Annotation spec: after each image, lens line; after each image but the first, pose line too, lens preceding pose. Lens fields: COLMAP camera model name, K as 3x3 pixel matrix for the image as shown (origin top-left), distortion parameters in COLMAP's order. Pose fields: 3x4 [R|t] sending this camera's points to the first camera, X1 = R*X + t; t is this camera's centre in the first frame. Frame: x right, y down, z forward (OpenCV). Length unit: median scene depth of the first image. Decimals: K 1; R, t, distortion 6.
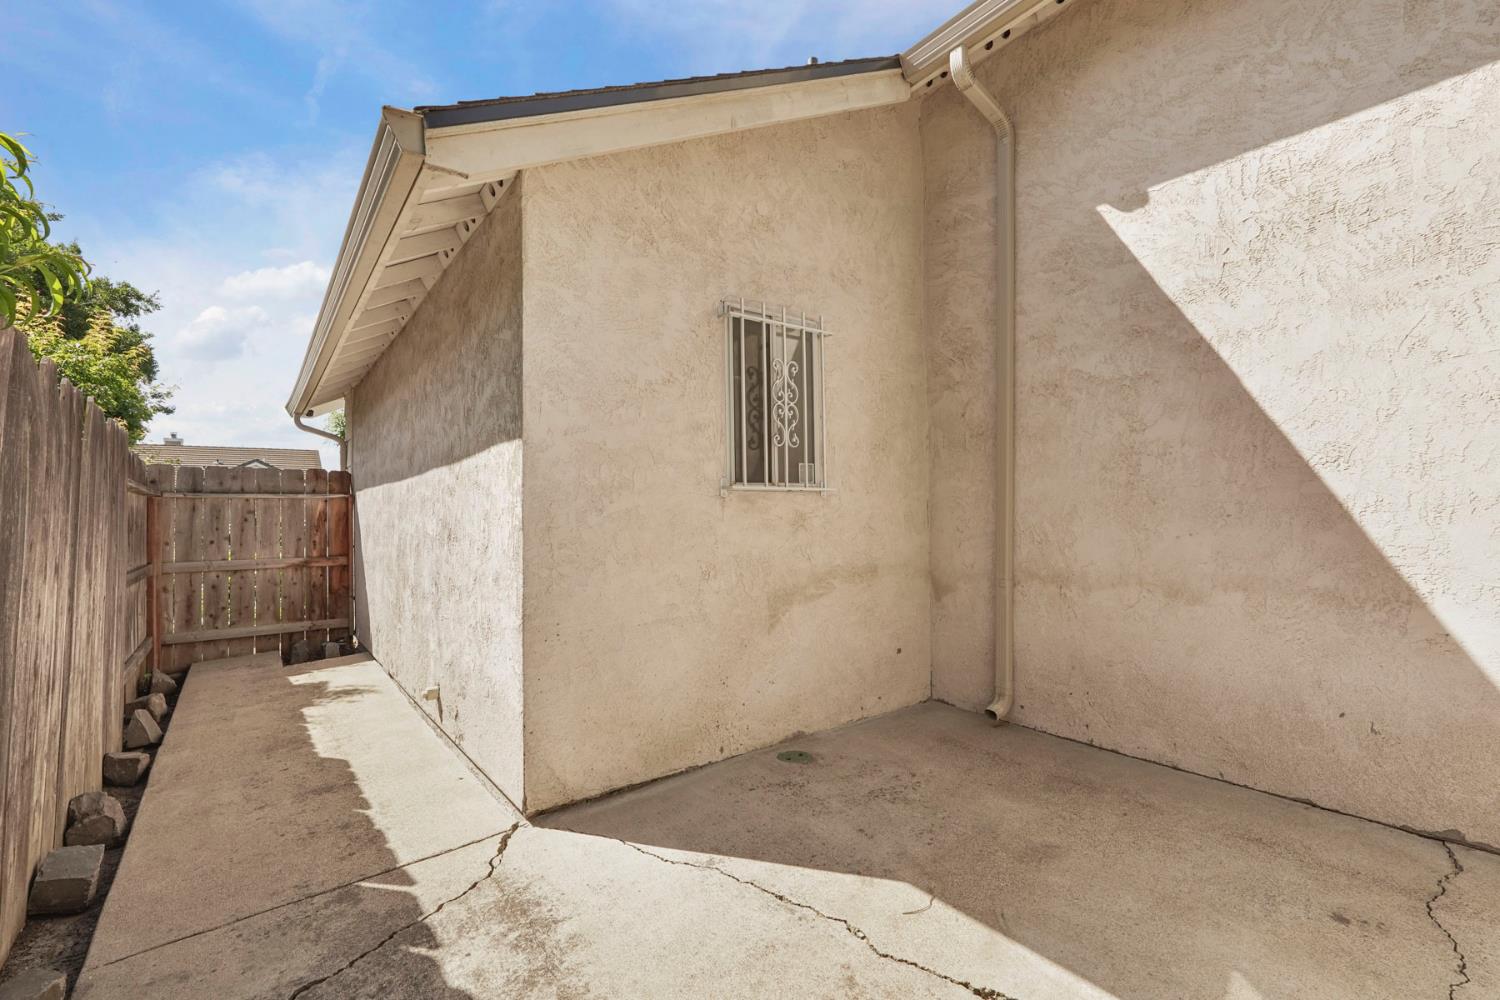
lens RADIAL K [[672.8, 0, 750.0], [0, 672.8, 500.0], [0, 0, 1]] dist [-0.006860, 0.005535]
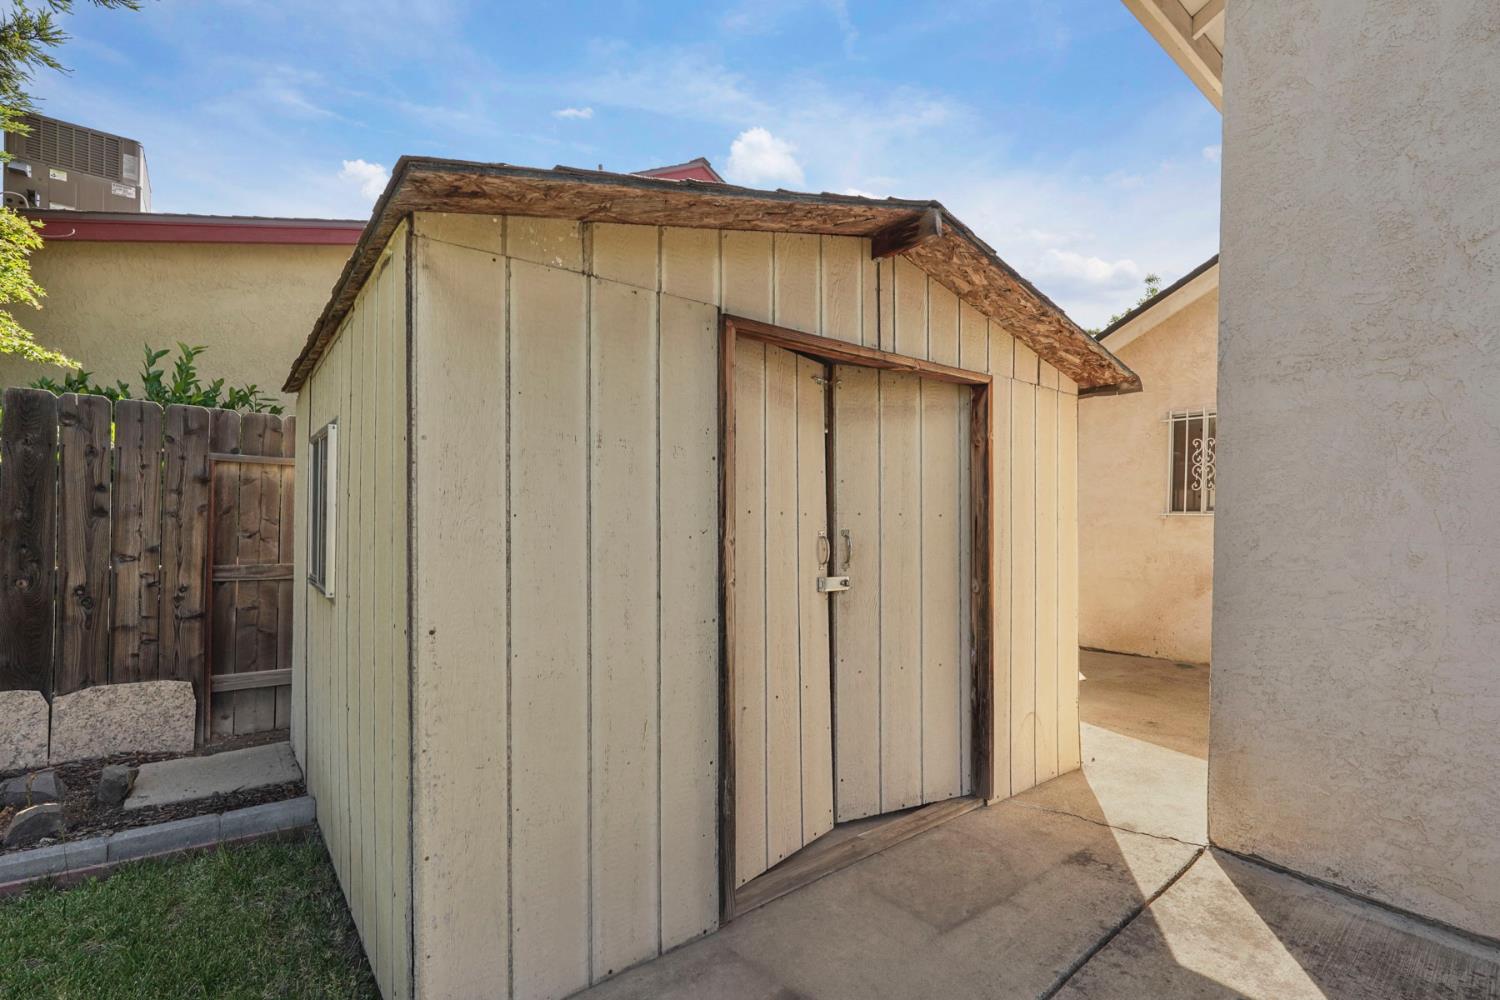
lens RADIAL K [[666.6, 0, 754.0], [0, 666.6, 510.9], [0, 0, 1]] dist [0.001857, 0.000679]
pose [[0.037156, -0.000249, -0.999309, 1.787036], [0.002417, 0.999997, -0.000159, -0.030506], [0.999307, -0.002409, 0.037156, -0.203685]]
